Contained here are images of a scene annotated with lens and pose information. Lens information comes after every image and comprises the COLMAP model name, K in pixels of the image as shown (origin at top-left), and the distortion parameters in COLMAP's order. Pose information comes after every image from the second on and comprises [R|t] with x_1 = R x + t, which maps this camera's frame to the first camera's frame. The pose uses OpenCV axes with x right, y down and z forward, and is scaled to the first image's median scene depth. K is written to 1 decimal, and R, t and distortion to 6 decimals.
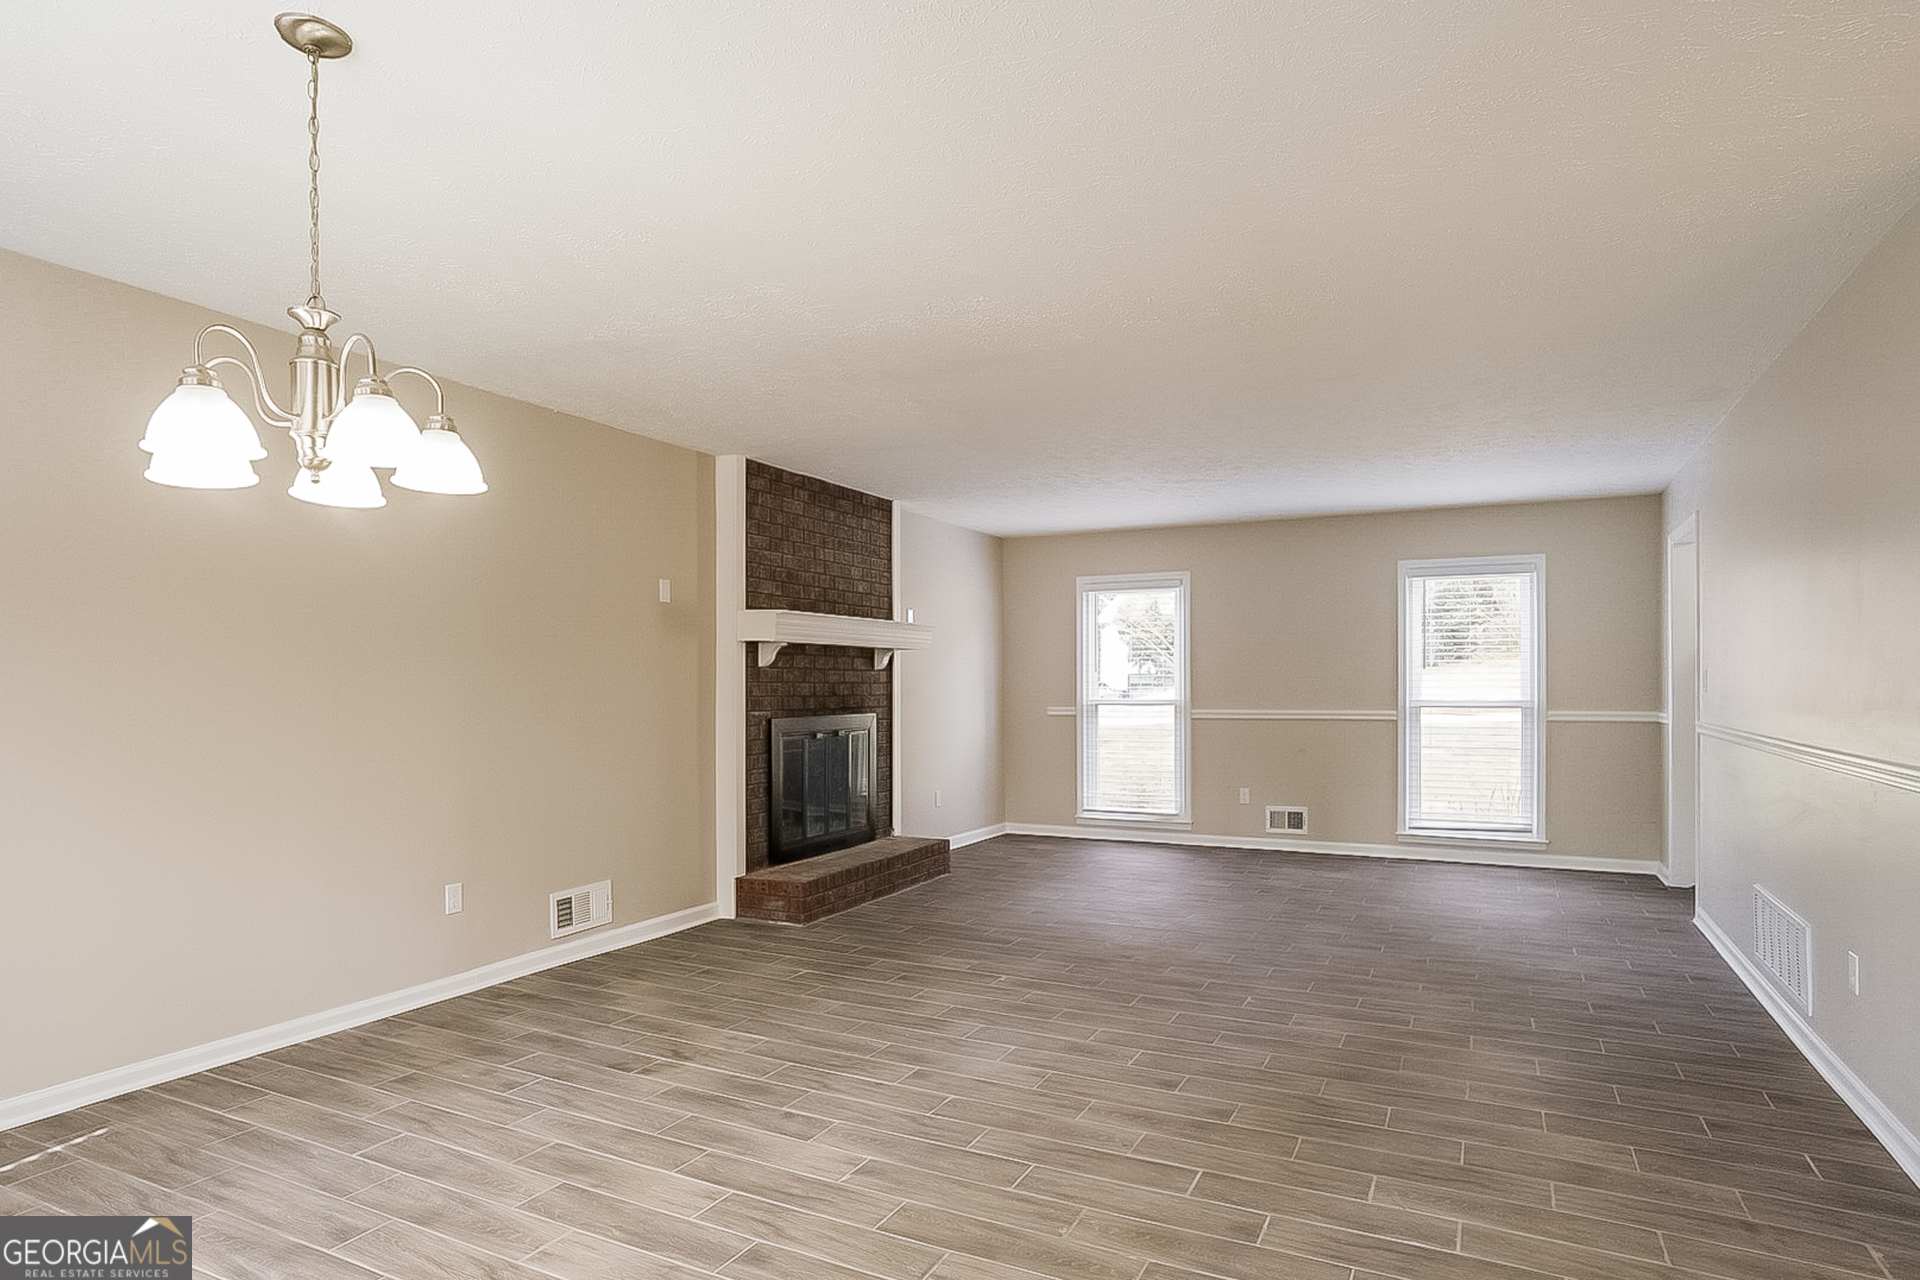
lens RADIAL K [[1068.4, 0, 964.5], [0, 1068.4, 684.1], [0, 0, 1]] dist [-0.015999, 0.001574]
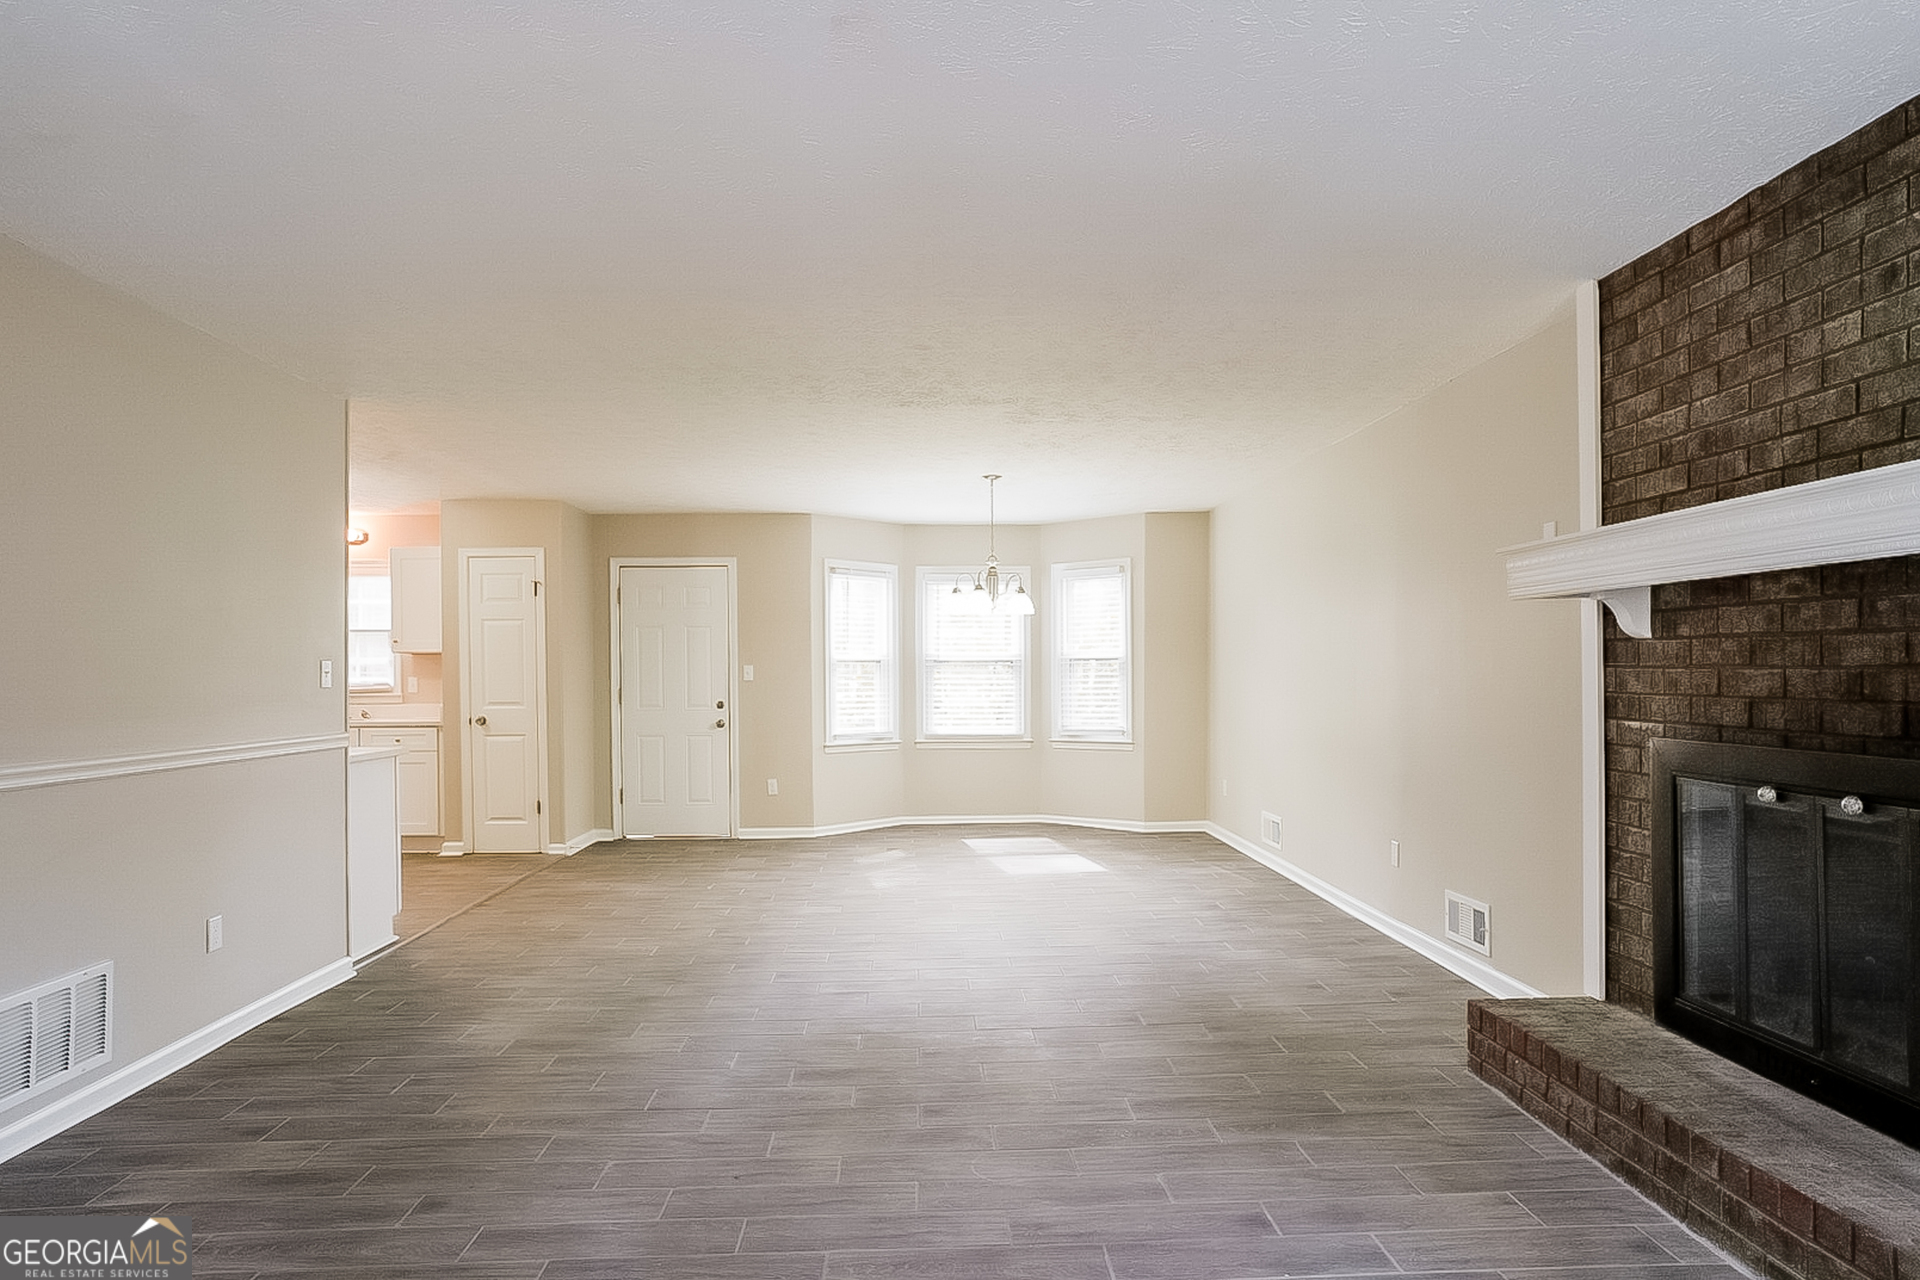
lens RADIAL K [[1051.9, 0, 958.7], [0, 1051.9, 674.0], [0, 0, 1]] dist [-0.027619, 0.000285]
pose [[-0.873868, 0.011216, -0.486033, 0.442529], [0.012387, 0.999923, 0.000804, -0.003738], [0.486005, -0.005318, -0.873940, 1.573784]]
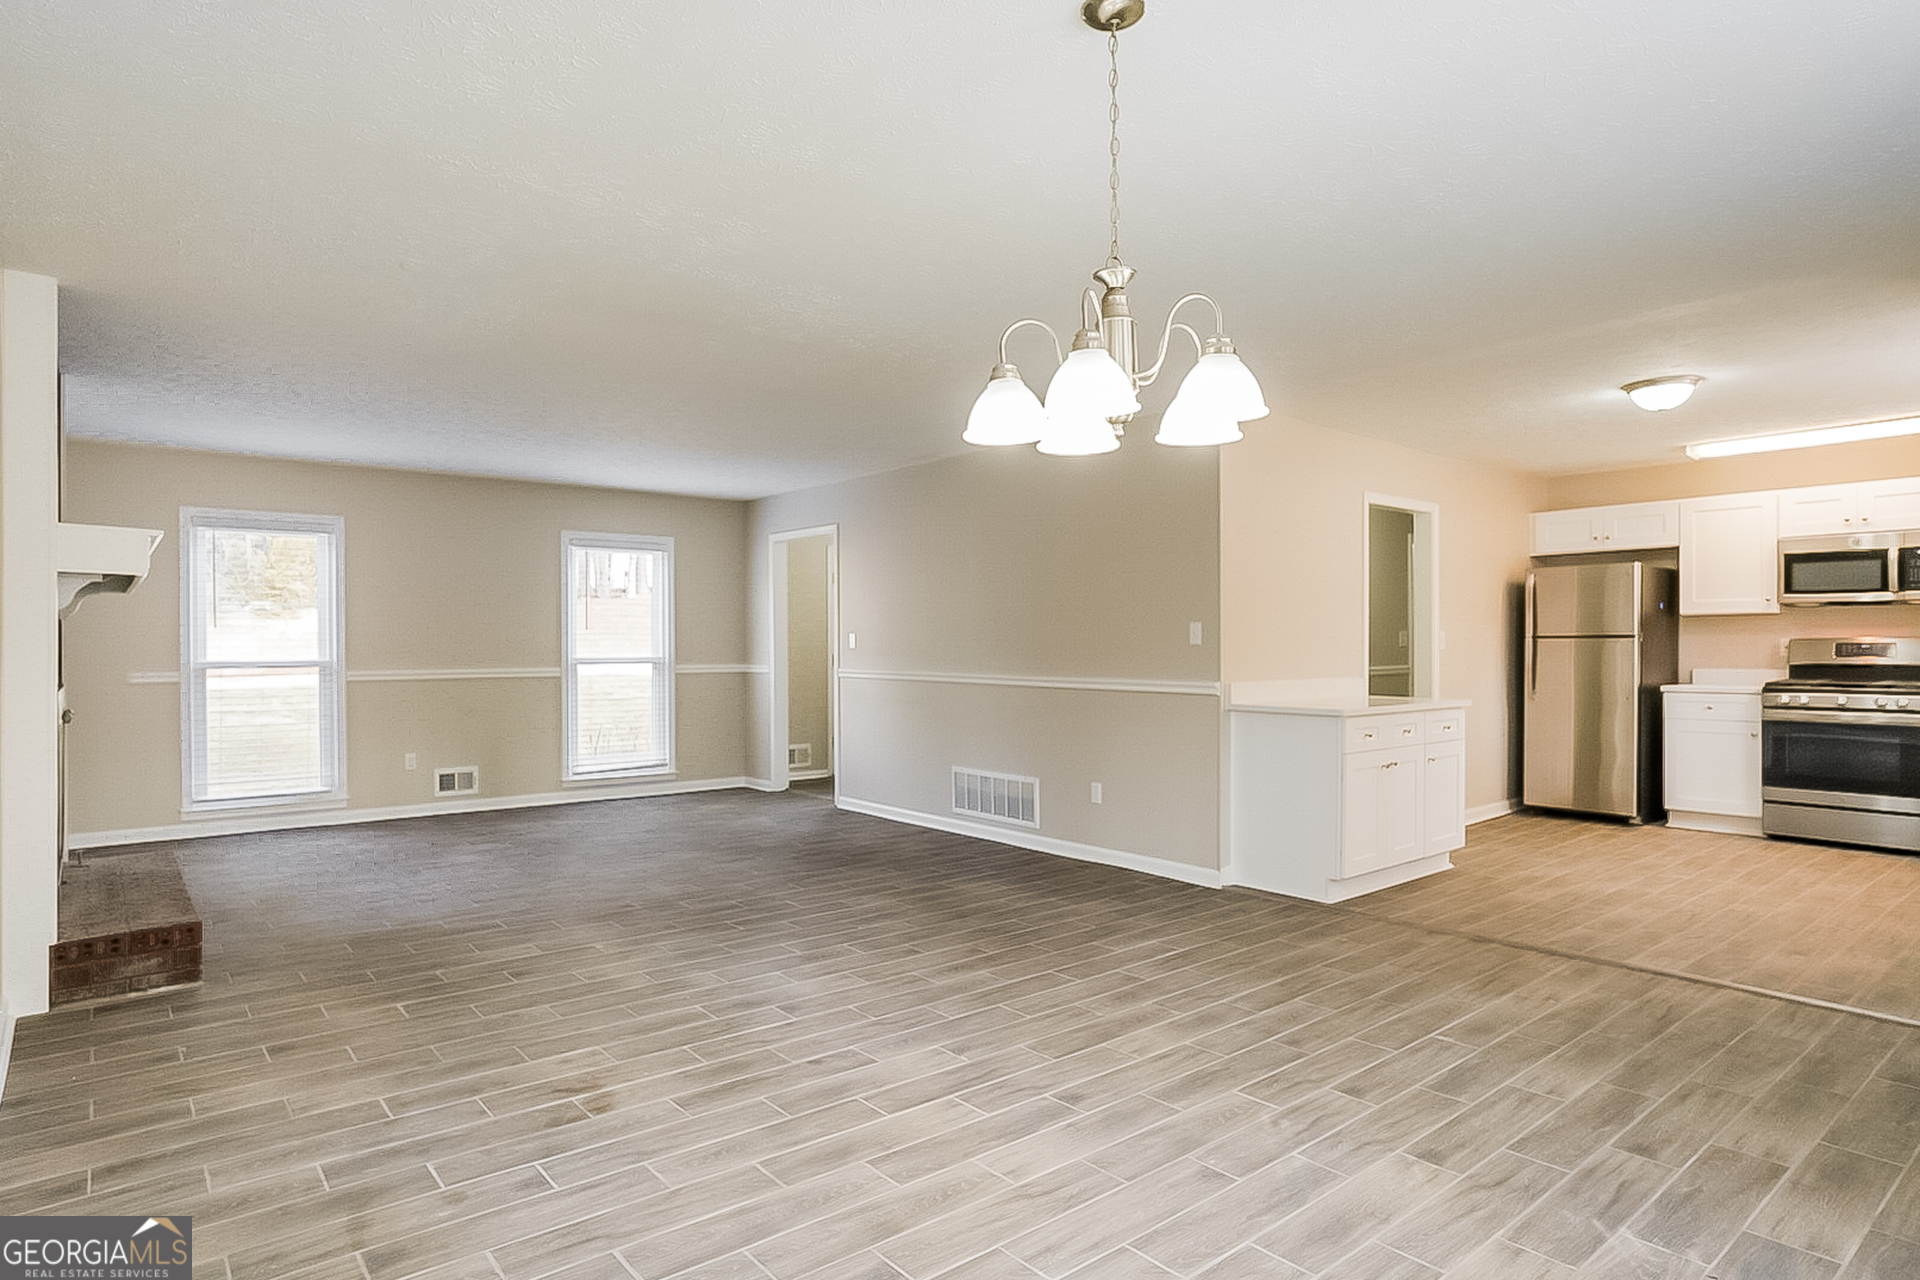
lens RADIAL K [[1066.9, 0, 960.0], [0, 1066.9, 640.0], [0, 0, 1]] dist [-0.058857, 0.050915]
pose [[0.397586, 0.006502, 0.917542, -0.671419], [-0.001234, 0.999978, -0.006551, 0.004730], [-0.917564, 0.001472, 0.397585, 0.302496]]
